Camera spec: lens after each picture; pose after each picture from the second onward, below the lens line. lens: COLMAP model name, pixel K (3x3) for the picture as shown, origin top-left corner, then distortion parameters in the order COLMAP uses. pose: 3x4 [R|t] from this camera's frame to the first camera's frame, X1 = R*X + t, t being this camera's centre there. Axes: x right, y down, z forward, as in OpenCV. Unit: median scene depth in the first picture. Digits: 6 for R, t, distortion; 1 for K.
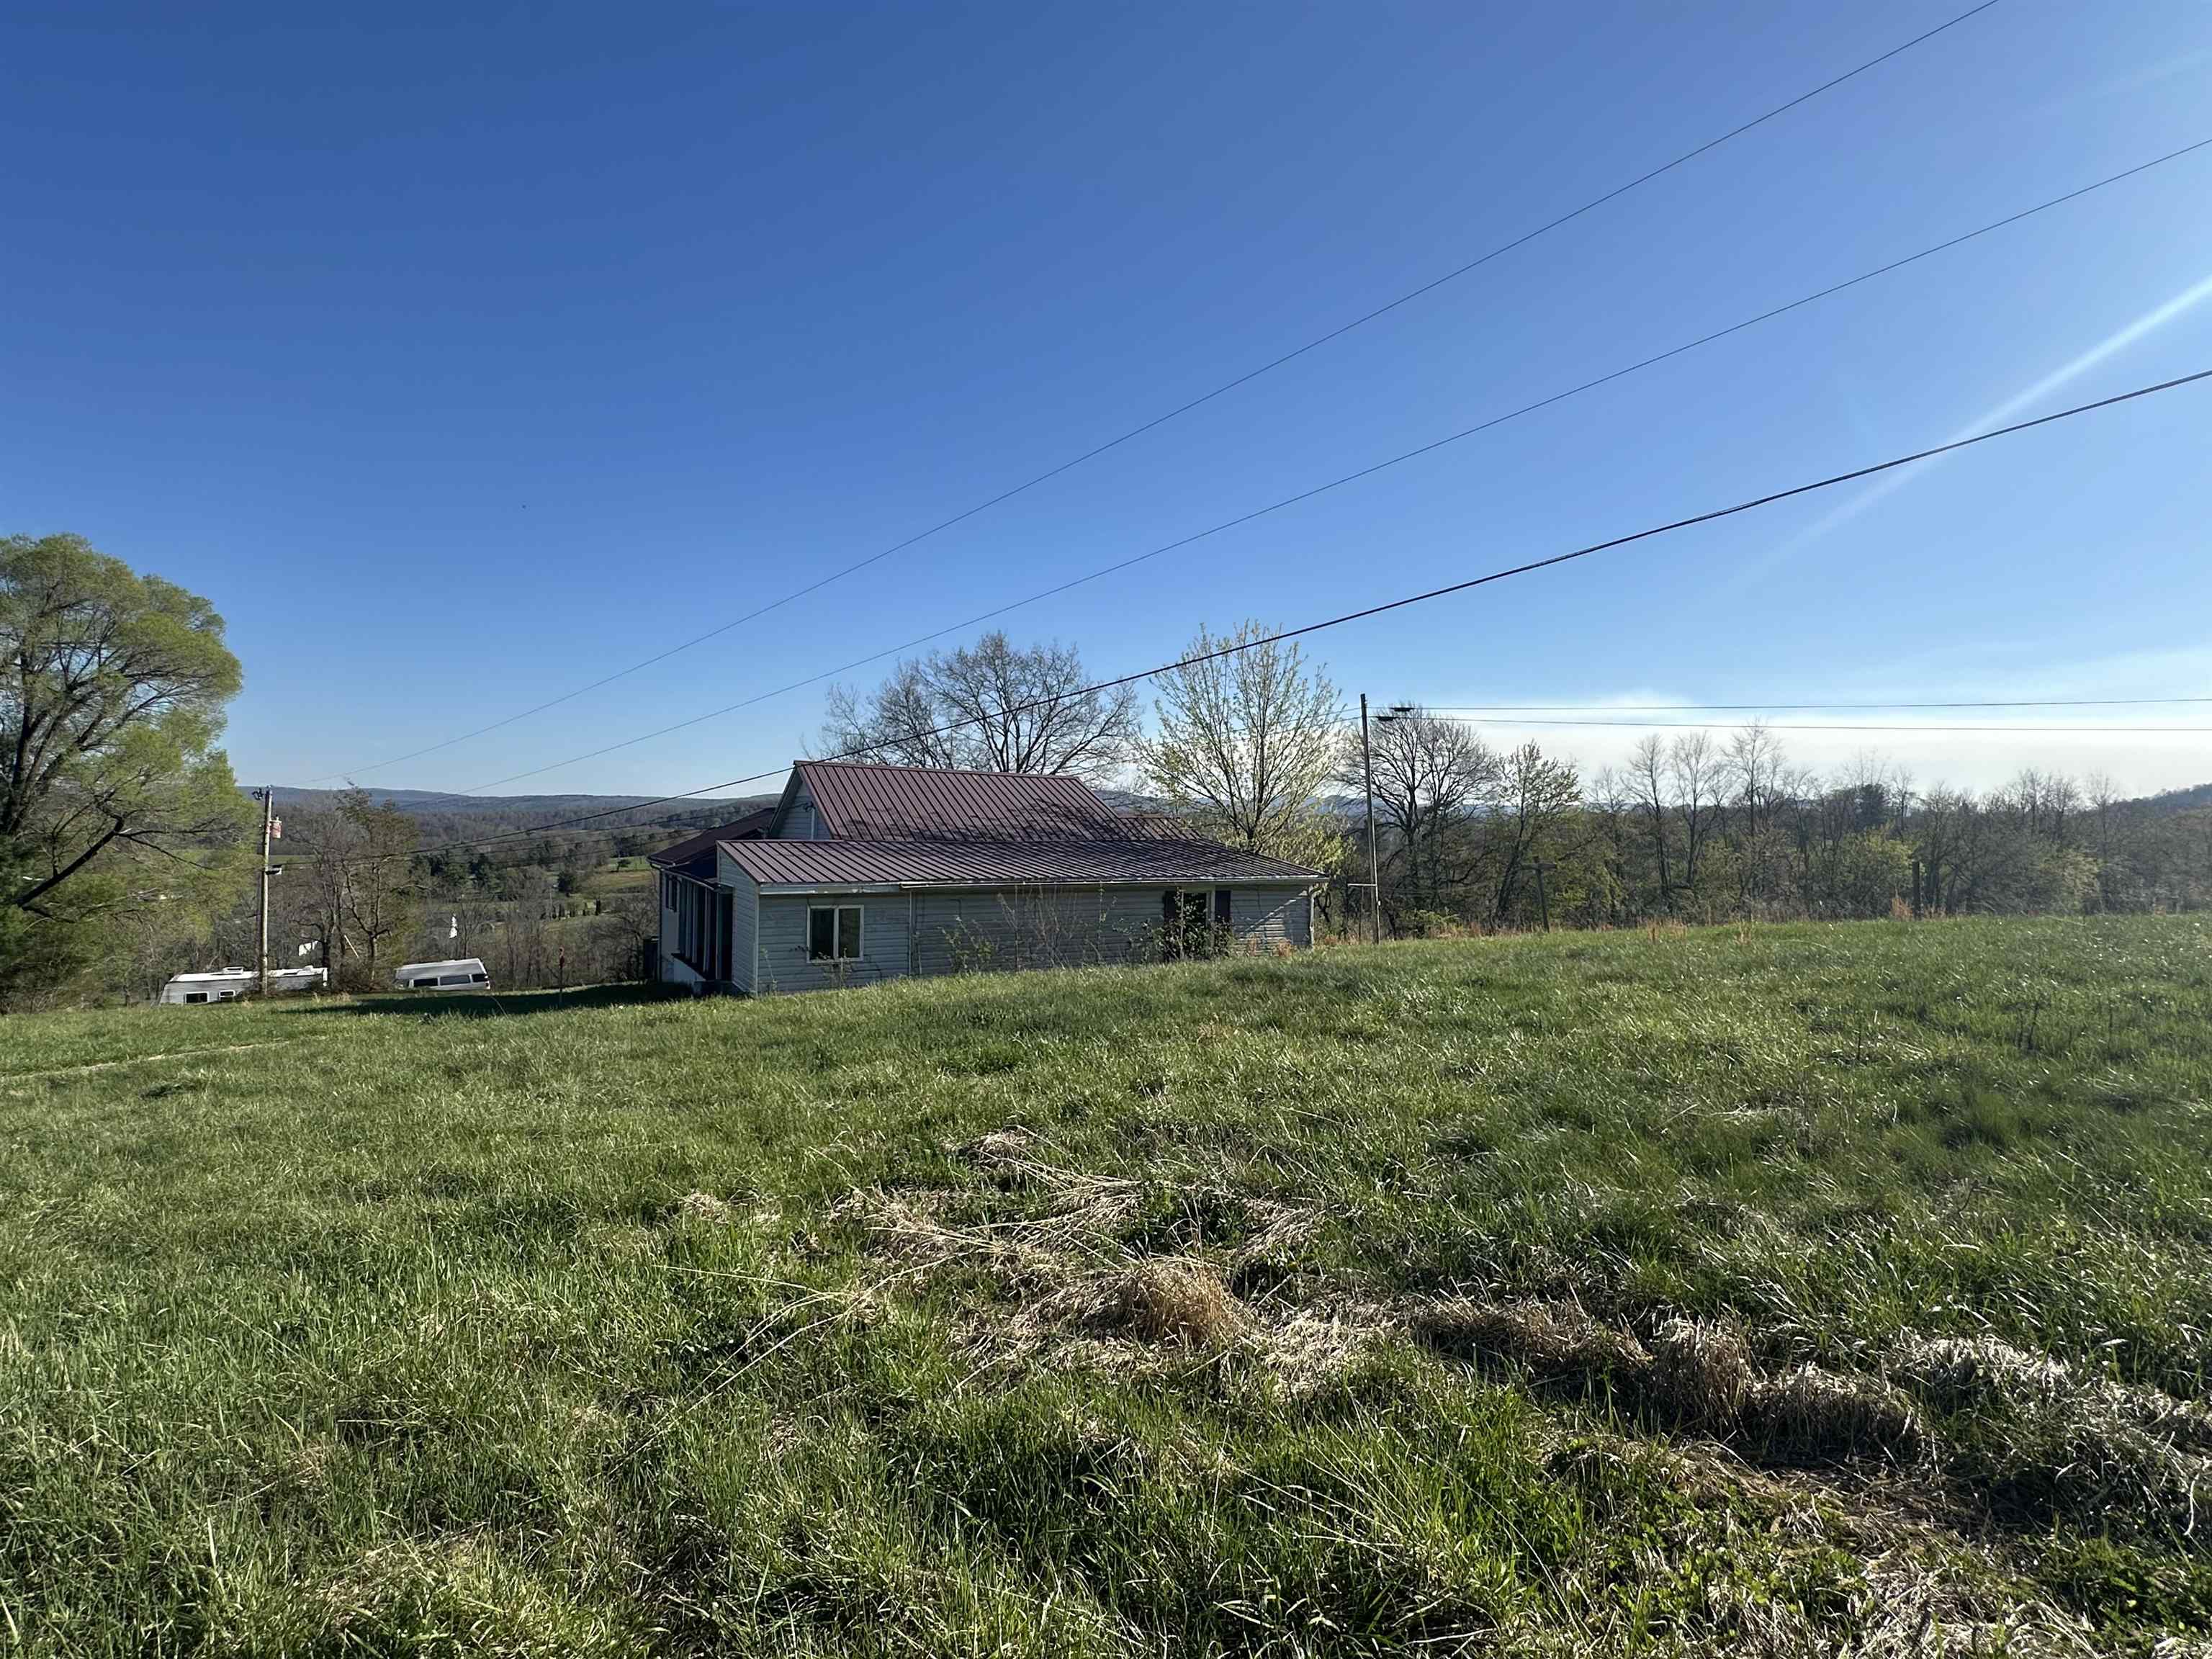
lens RADIAL K [[1116.2, 0, 1105.3], [0, 1116.2, 821.4], [0, 0, 1]] dist [-0.000276, -0.000040]
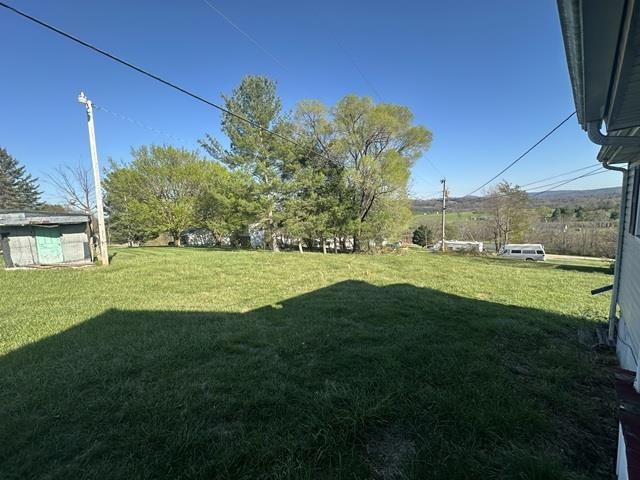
lens RADIAL K [[256.5, 0, 320.9], [0, 256.5, 240.4], [0, 0, 1]] dist [-0.002913, 0.001270]
pose [[0.255211, 0.095809, -0.962127, -0.044252], [0.047076, 0.992667, 0.111337, 0.009241], [0.965739, -0.073708, 0.248829, 0.114290]]
